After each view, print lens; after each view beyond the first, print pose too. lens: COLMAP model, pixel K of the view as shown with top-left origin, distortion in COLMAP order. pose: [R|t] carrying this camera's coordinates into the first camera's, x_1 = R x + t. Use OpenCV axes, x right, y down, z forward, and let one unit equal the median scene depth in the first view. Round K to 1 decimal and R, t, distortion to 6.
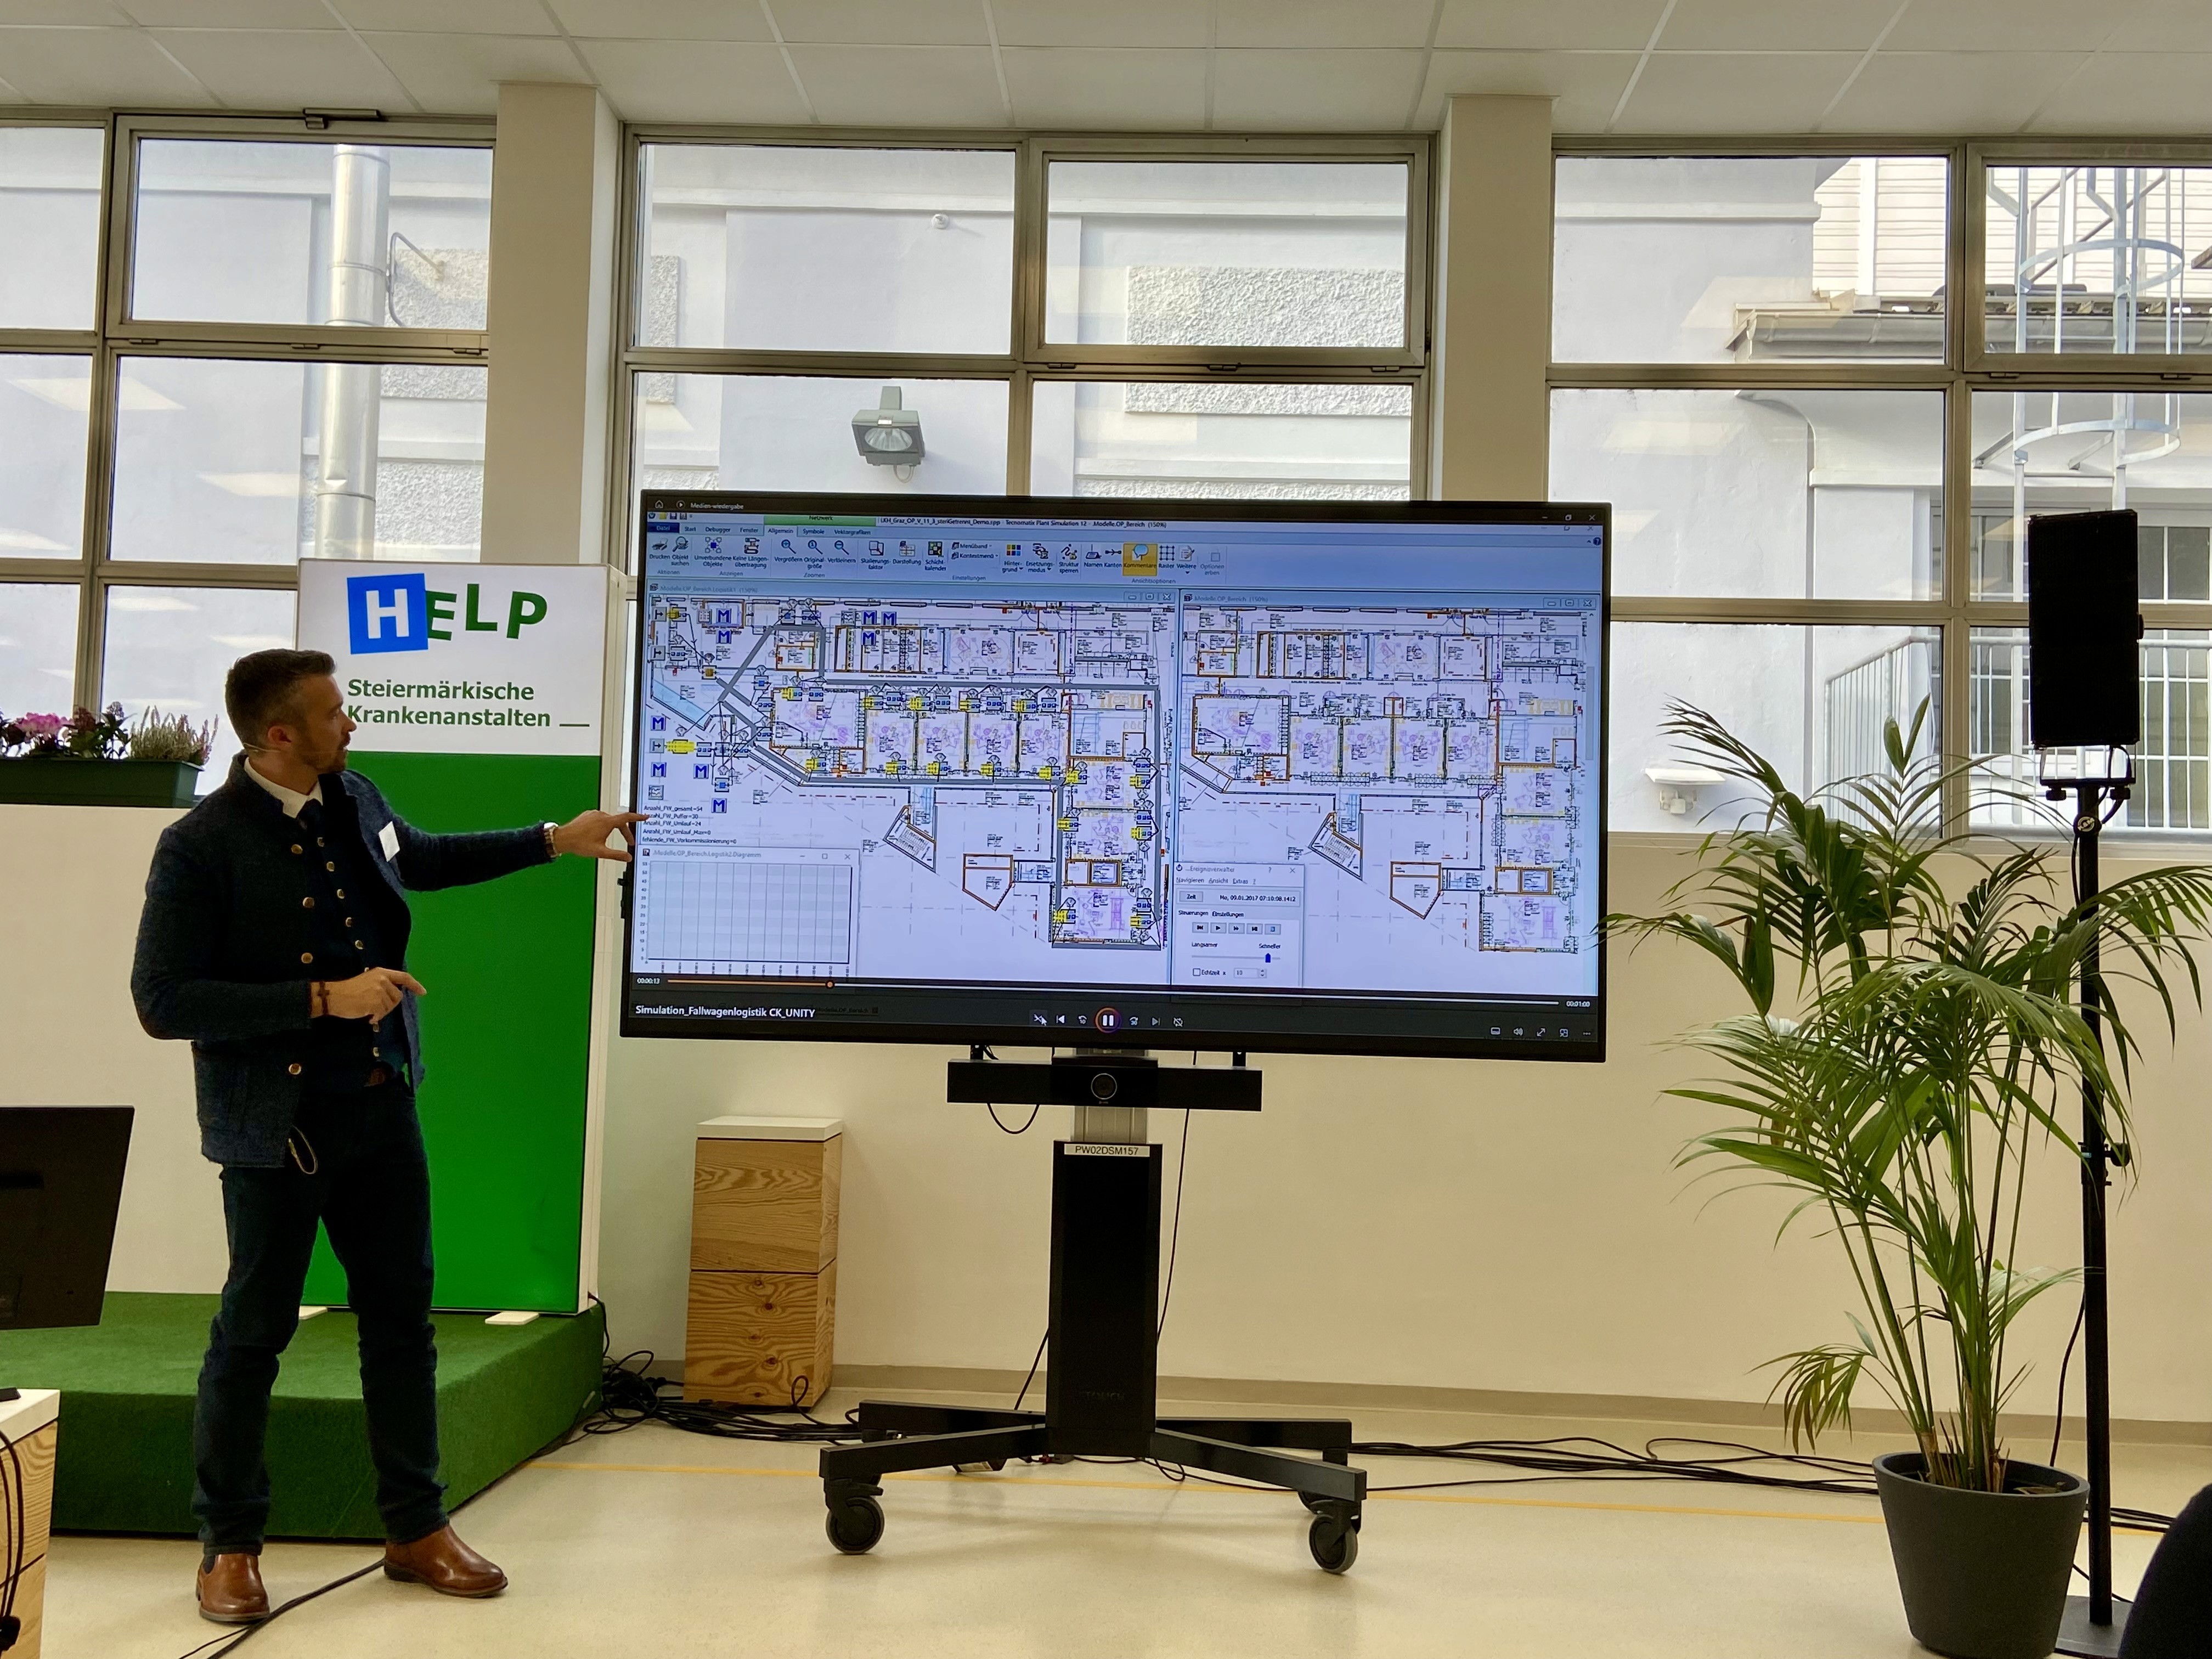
lens RADIAL K [[2152.1, 0, 1111.4], [0, 2152.1, 830.6], [0, 0, 1]] dist [0.124975, -0.160164]
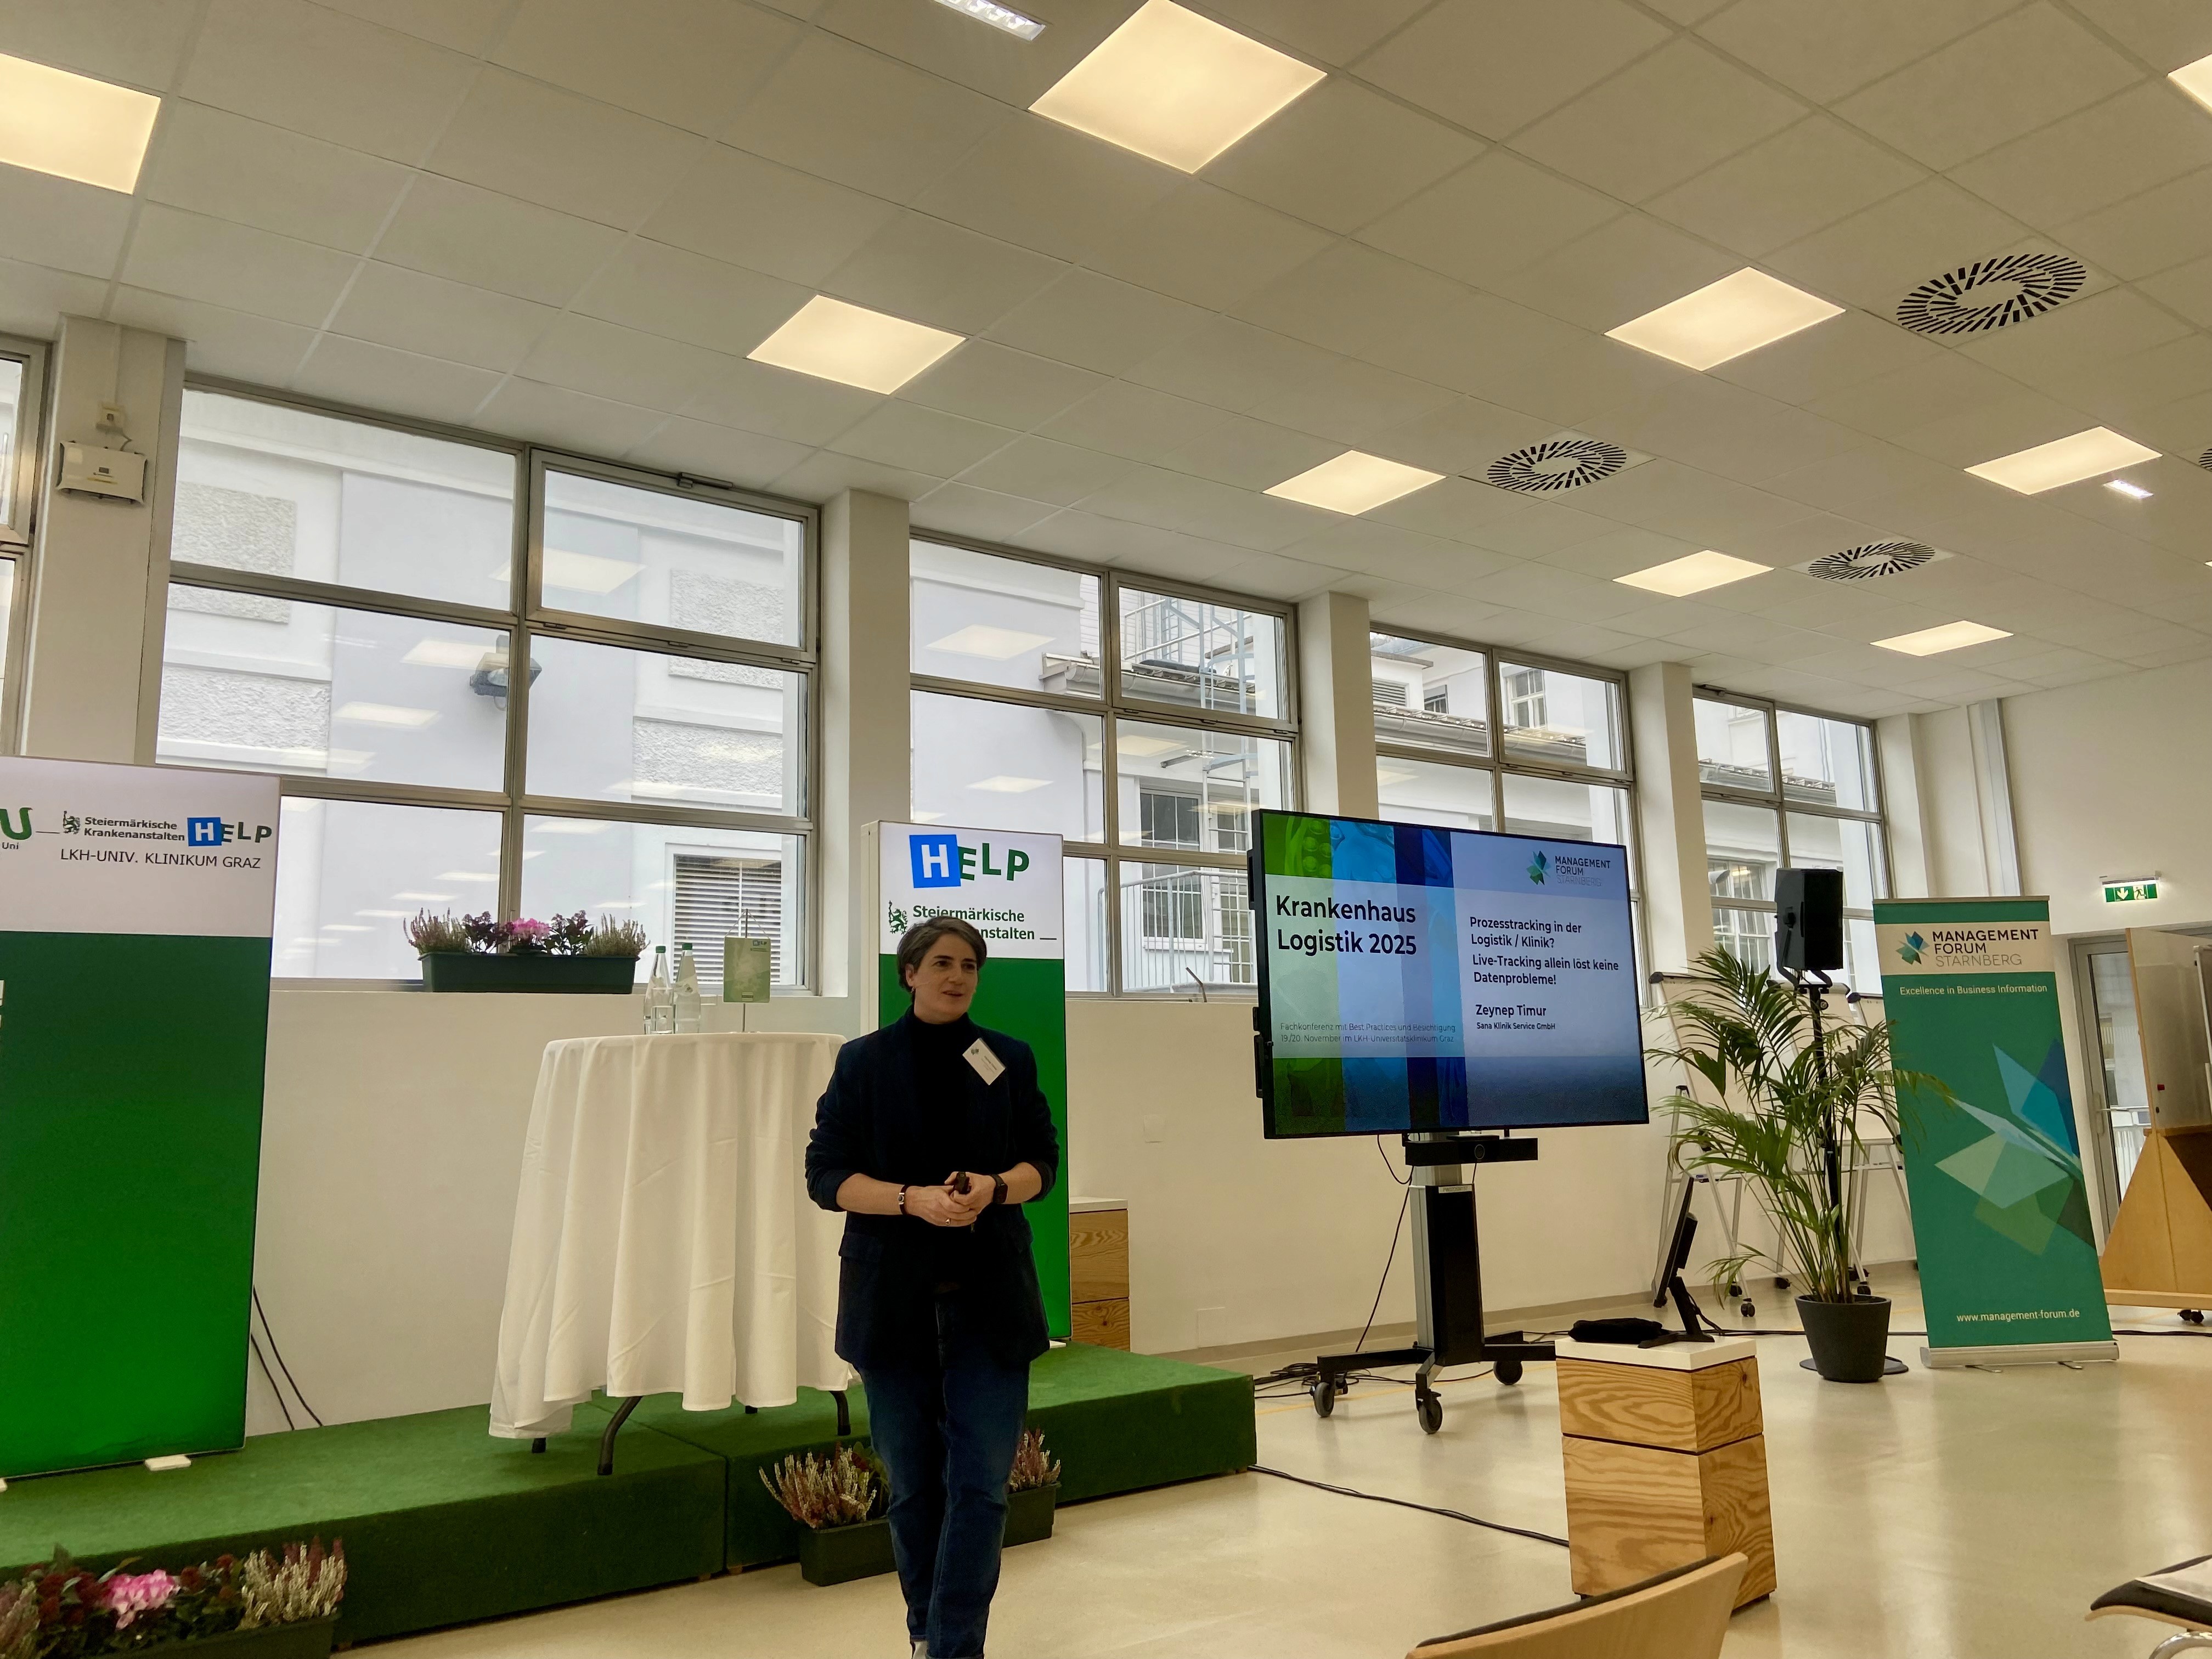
lens RADIAL K [[1683.4, 0, 1105.8], [0, 1683.4, 797.7], [0, 0, 1]] dist [0.096584, -0.001452]
pose [[0.786294, 0.063326, 0.614599, -0.943518], [-0.000523, 0.994802, -0.101832, -0.026653], [-0.617853, 0.079748, 0.782239, 0.040627]]
